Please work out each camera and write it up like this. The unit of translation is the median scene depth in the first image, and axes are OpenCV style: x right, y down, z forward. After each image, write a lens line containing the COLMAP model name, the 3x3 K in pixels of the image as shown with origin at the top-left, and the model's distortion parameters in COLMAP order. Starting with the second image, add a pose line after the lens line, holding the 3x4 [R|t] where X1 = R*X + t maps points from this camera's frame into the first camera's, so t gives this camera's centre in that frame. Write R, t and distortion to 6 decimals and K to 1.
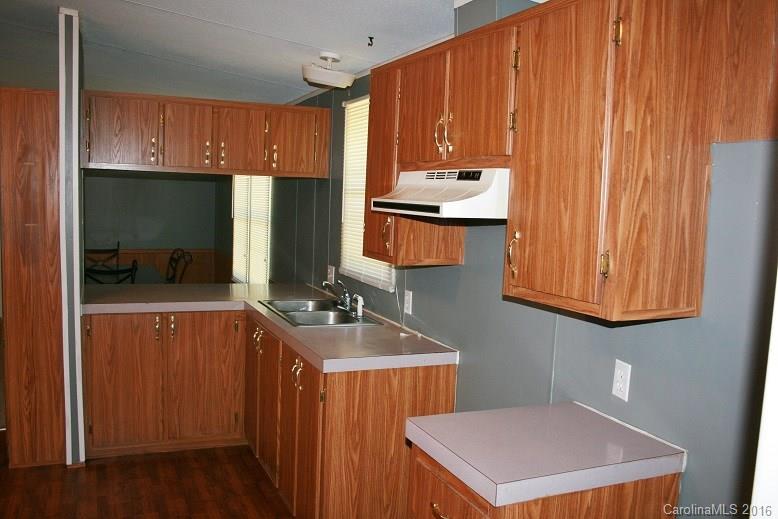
lens RADIAL K [[723.9, 0, 388.8], [0, 723.9, 300.8], [0, 0, 1]] dist [-0.114056, -0.000050]
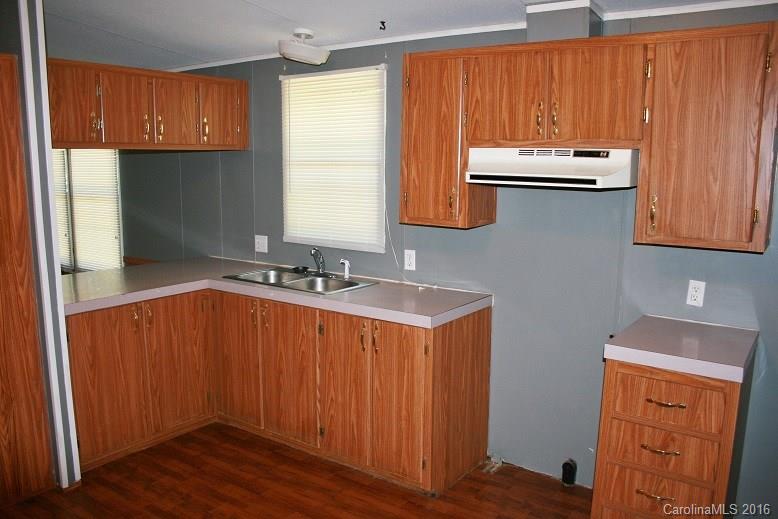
lens RADIAL K [[682.6, 0, 387.9], [0, 682.6, 302.2], [0, 0, 1]] dist [-0.103751, 0.014962]
pose [[0.848252, -0.140950, 0.510491, -0.641313], [0.101180, 0.989308, 0.105031, -0.055713], [-0.519838, -0.037442, 0.853444, 0.111448]]
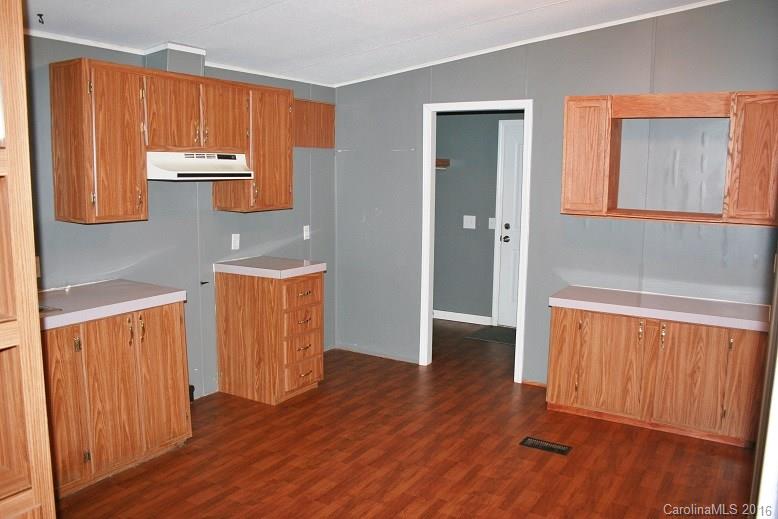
lens RADIAL K [[651.0, 0, 389.0], [0, 651.0, 259.5], [0, 0, 1]] dist [0.000939, 0.000229]
pose [[-0.580617, -0.187212, 0.792361, -1.201187], [0.061352, 0.960377, 0.271867, -0.271077], [-0.811862, 0.206463, -0.546125, 1.253193]]
